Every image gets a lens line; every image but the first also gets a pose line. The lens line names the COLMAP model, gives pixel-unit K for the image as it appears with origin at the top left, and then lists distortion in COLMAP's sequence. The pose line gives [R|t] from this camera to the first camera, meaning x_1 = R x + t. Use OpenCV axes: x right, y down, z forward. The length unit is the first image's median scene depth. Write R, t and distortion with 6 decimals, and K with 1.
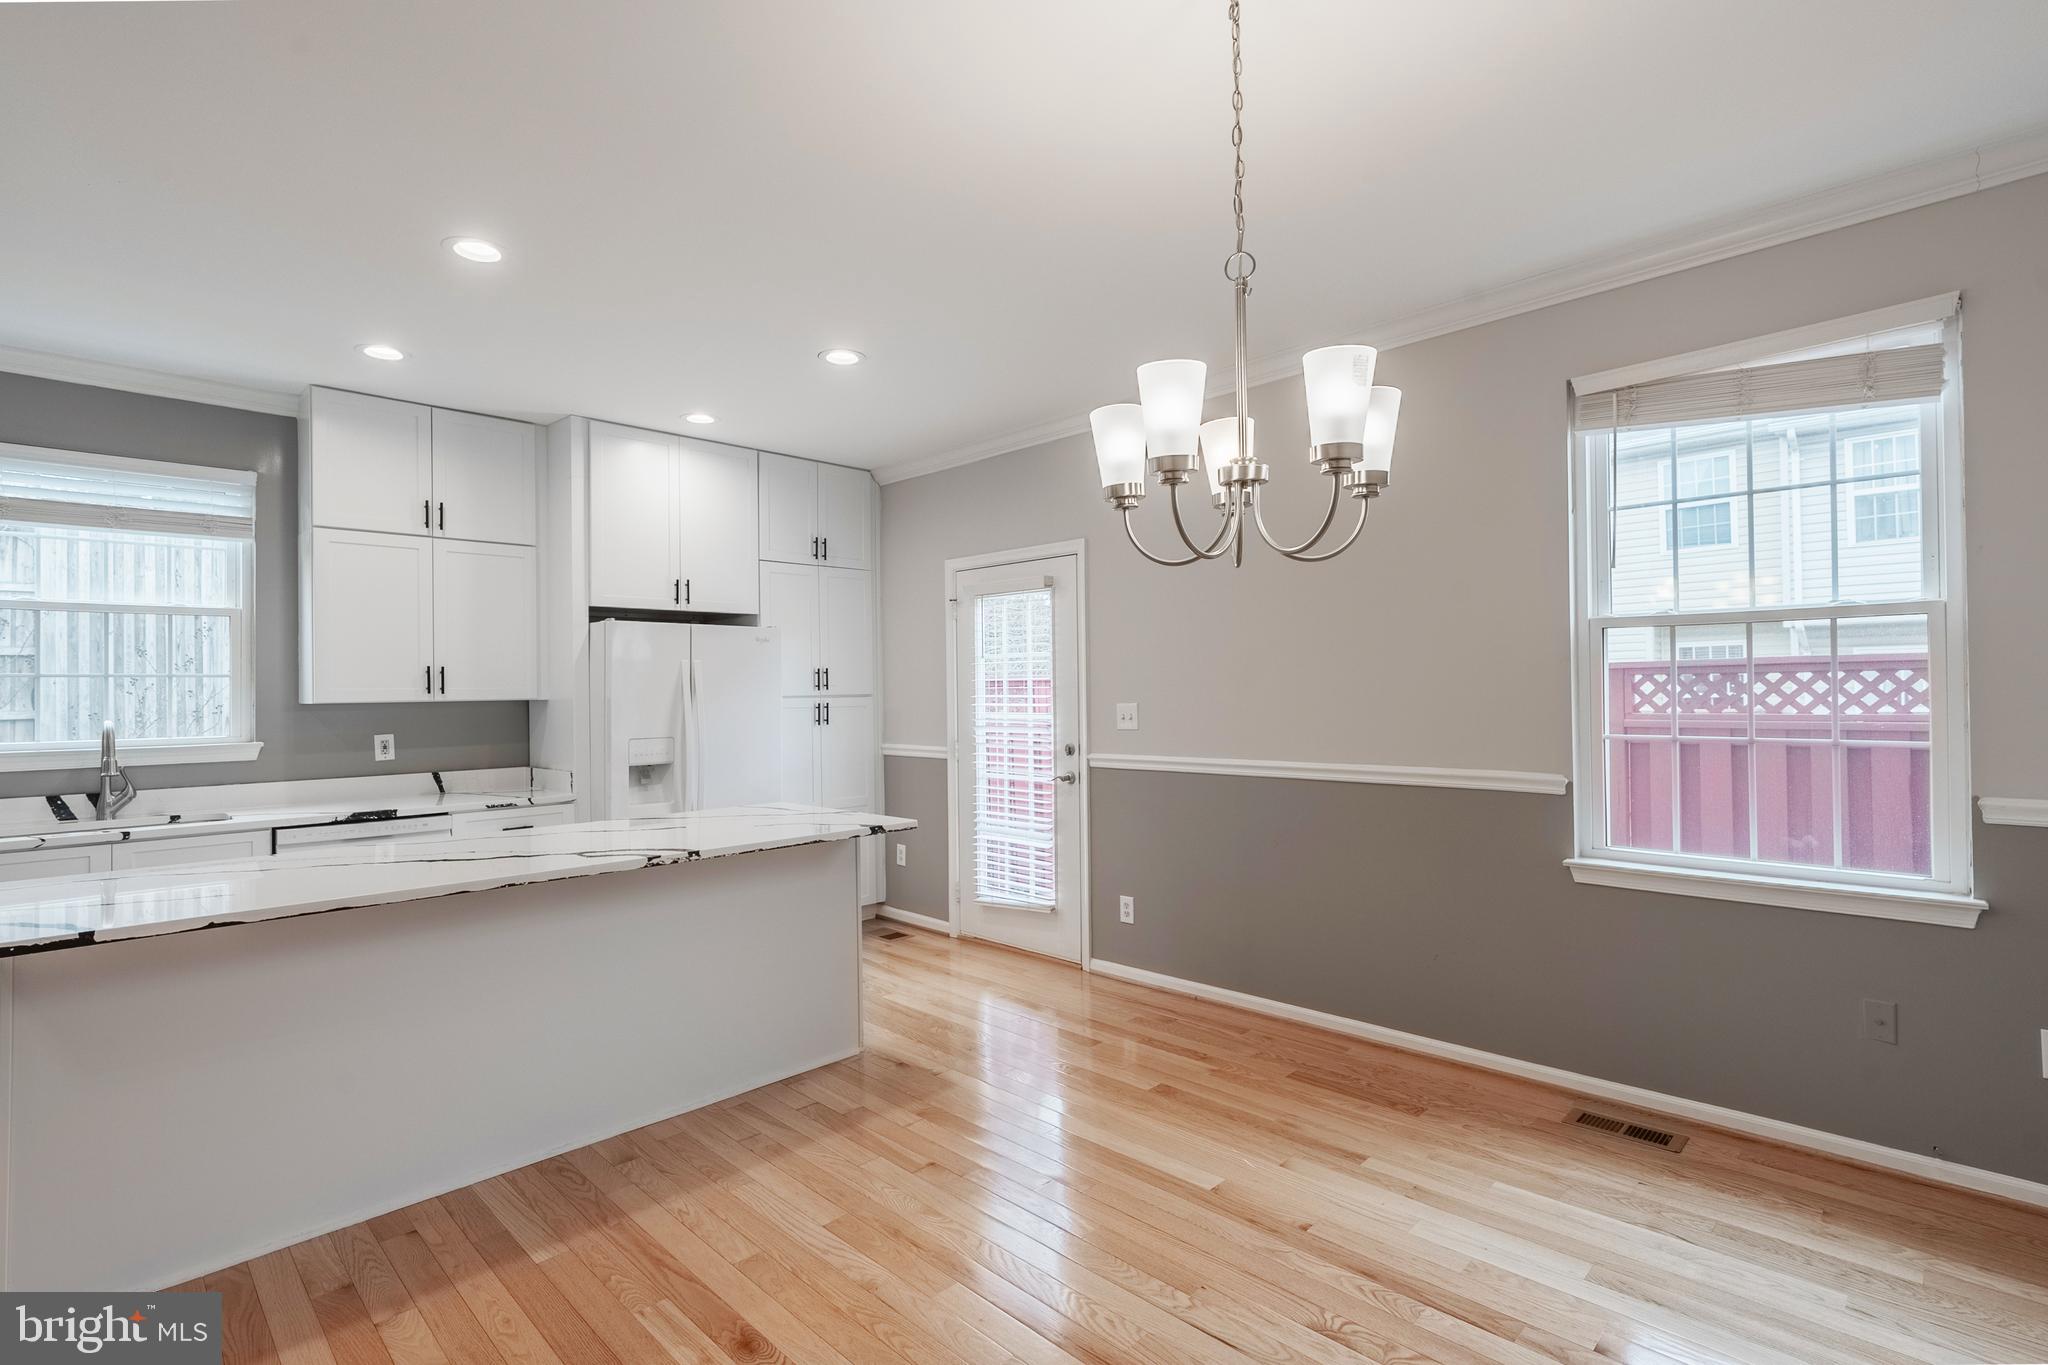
lens RADIAL K [[945.7, 0, 1026.9], [0, 945.7, 680.8], [0, 0, 1]] dist [-0.001957, -0.000074]
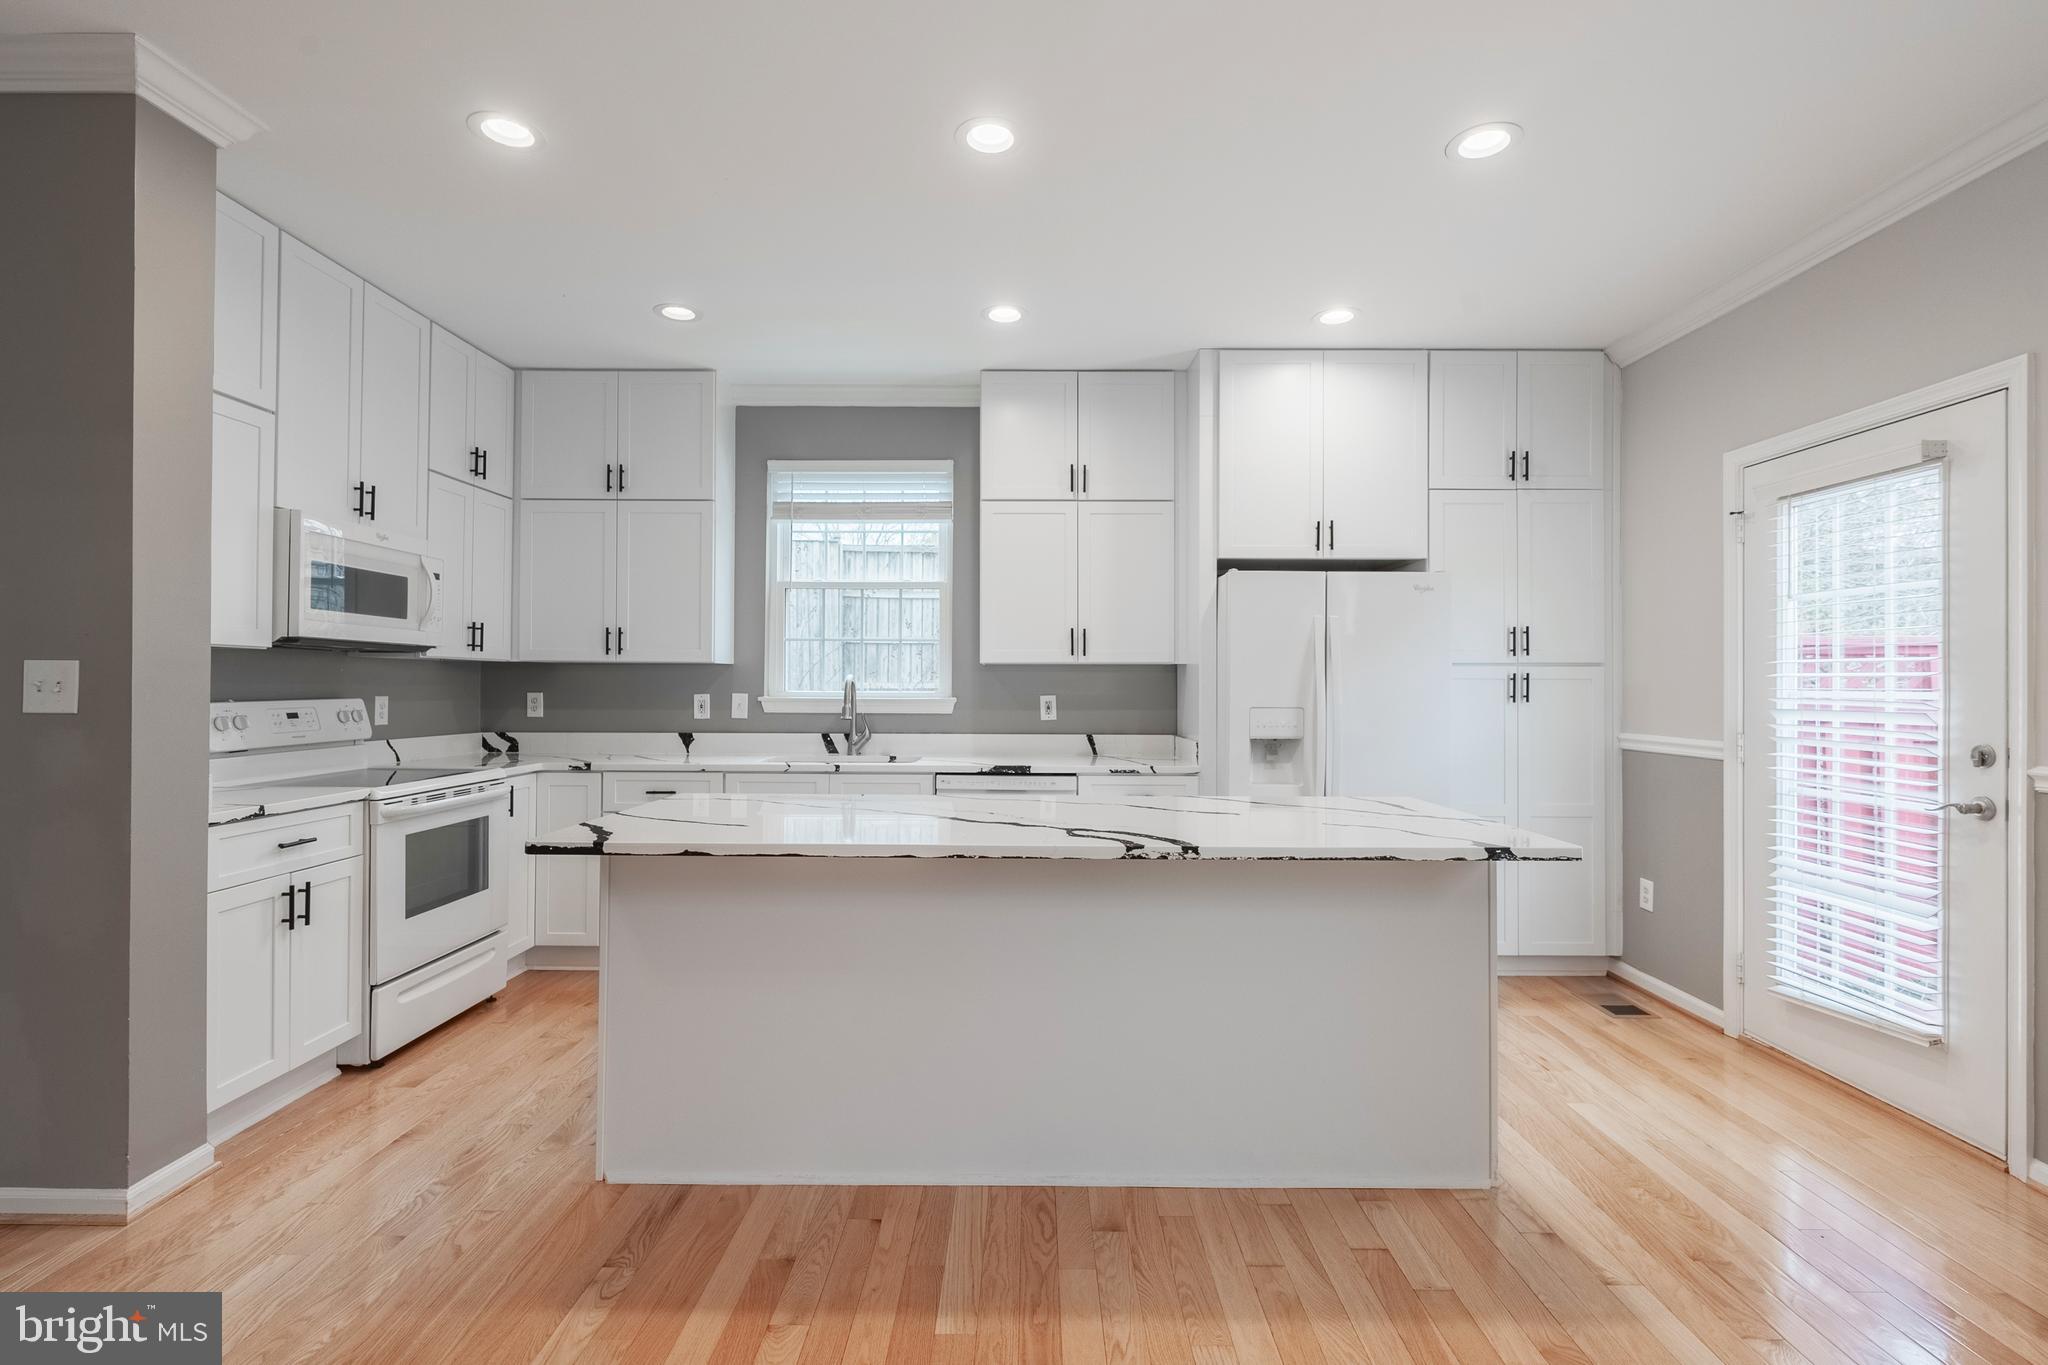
lens RADIAL K [[945.7, 0, 1024.9], [0, 945.7, 671.6], [0, 0, 1]] dist [-0.001957, -0.000074]
pose [[0.697826, 0.005681, -0.716244, 0.060666], [-0.004660, 0.999983, 0.003391, 0.030740], [0.716252, 0.000971, 0.697841, 0.286162]]
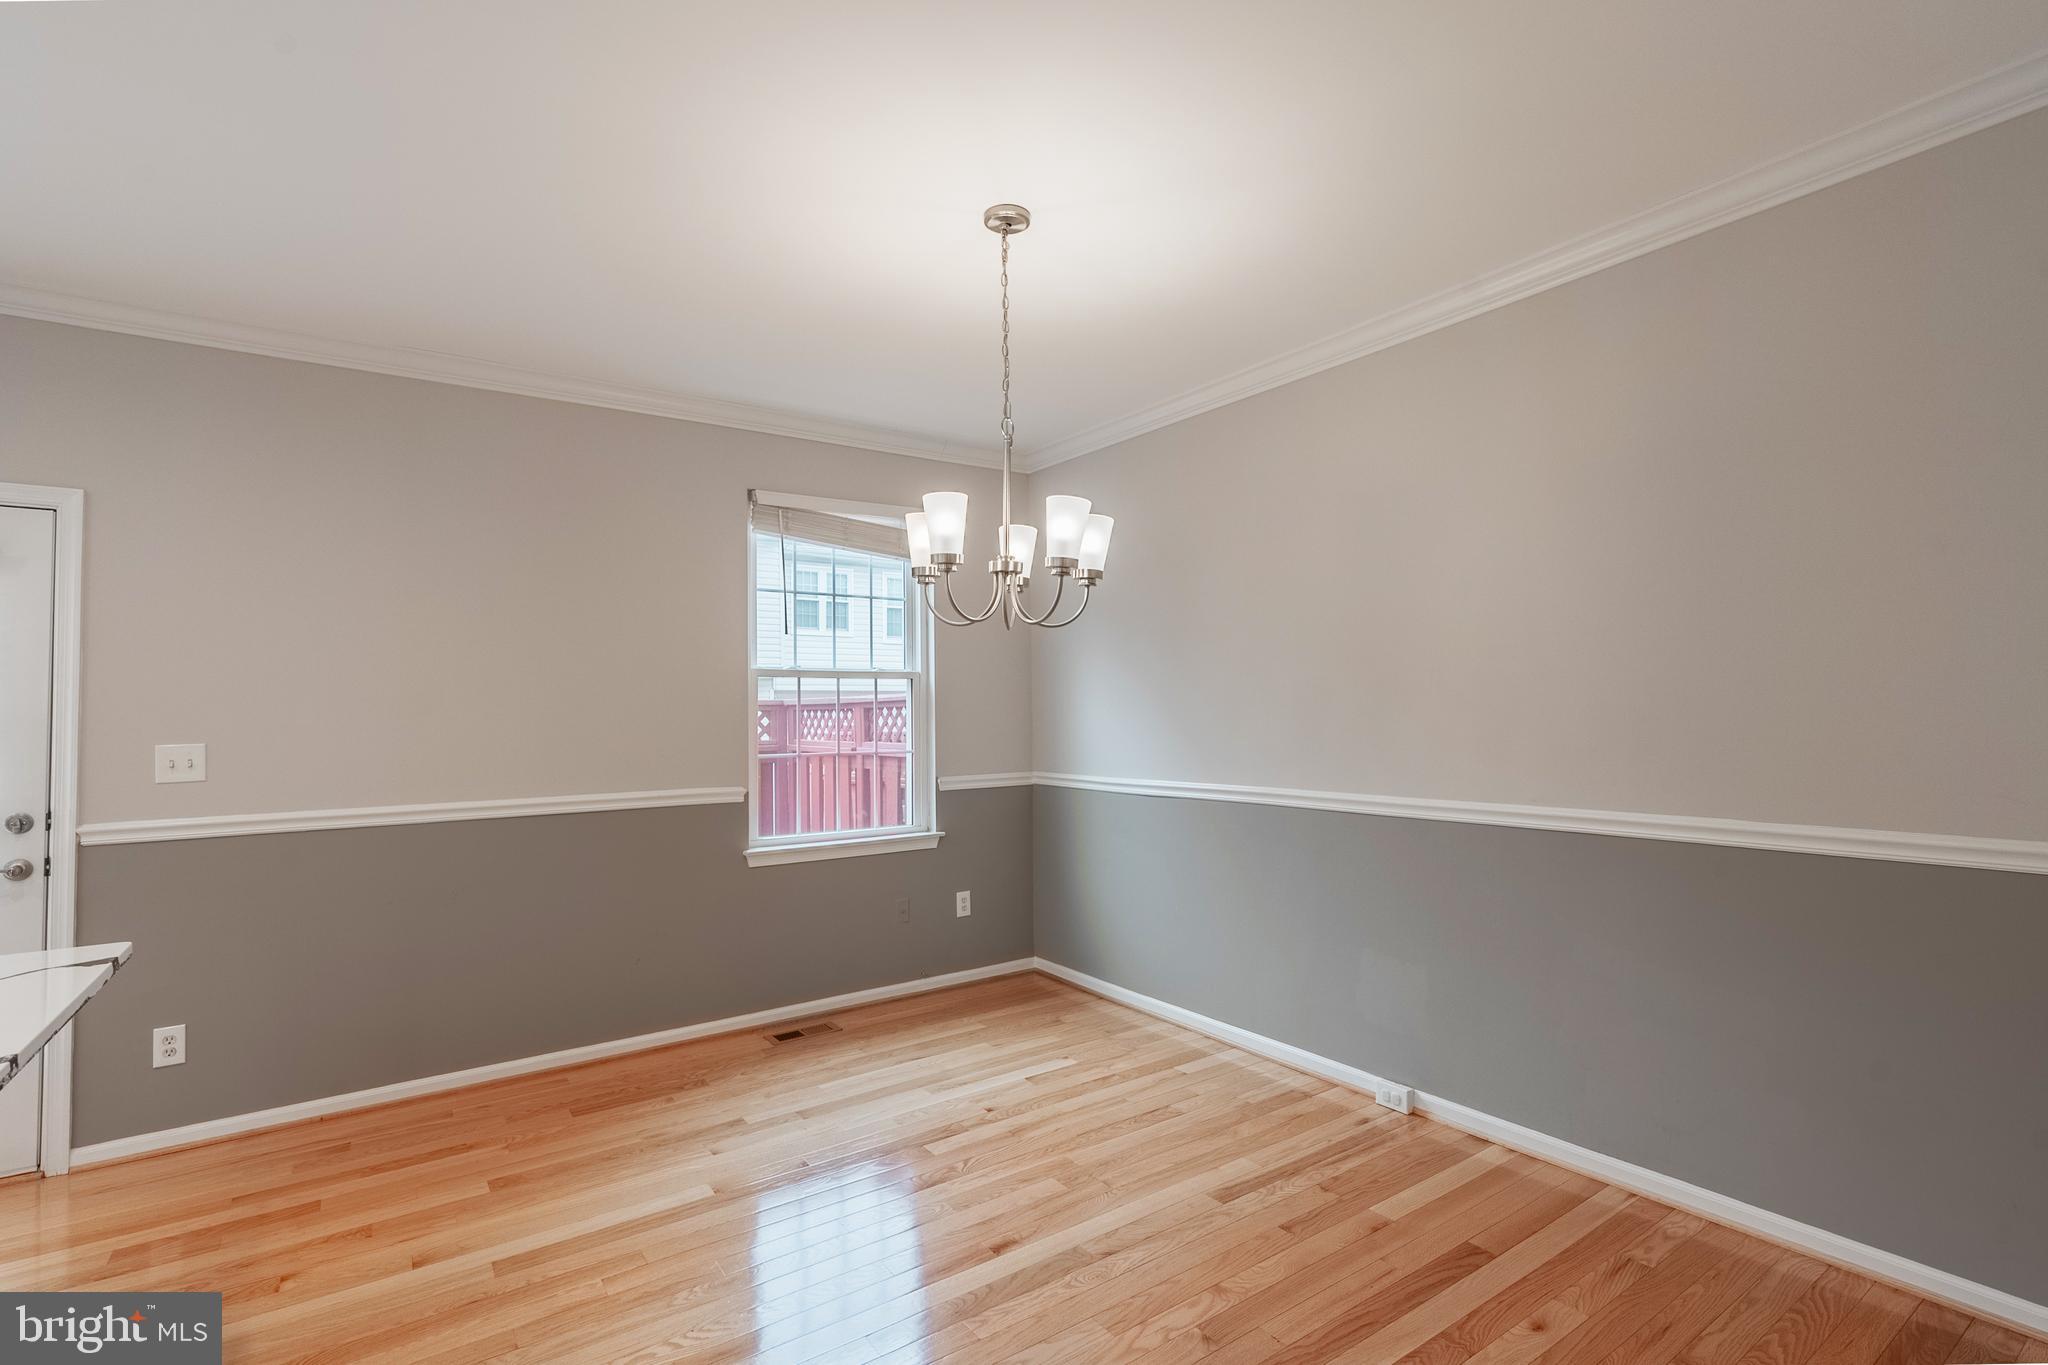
lens RADIAL K [[945.7, 0, 1006.0], [0, 945.7, 685.2], [0, 0, 1]] dist [-0.001957, -0.000074]
pose [[0.195608, 0.042359, 0.979767, -0.522270], [0.001711, 0.999050, -0.043534, 0.013381], [-0.980681, 0.010192, 0.195350, 0.310032]]
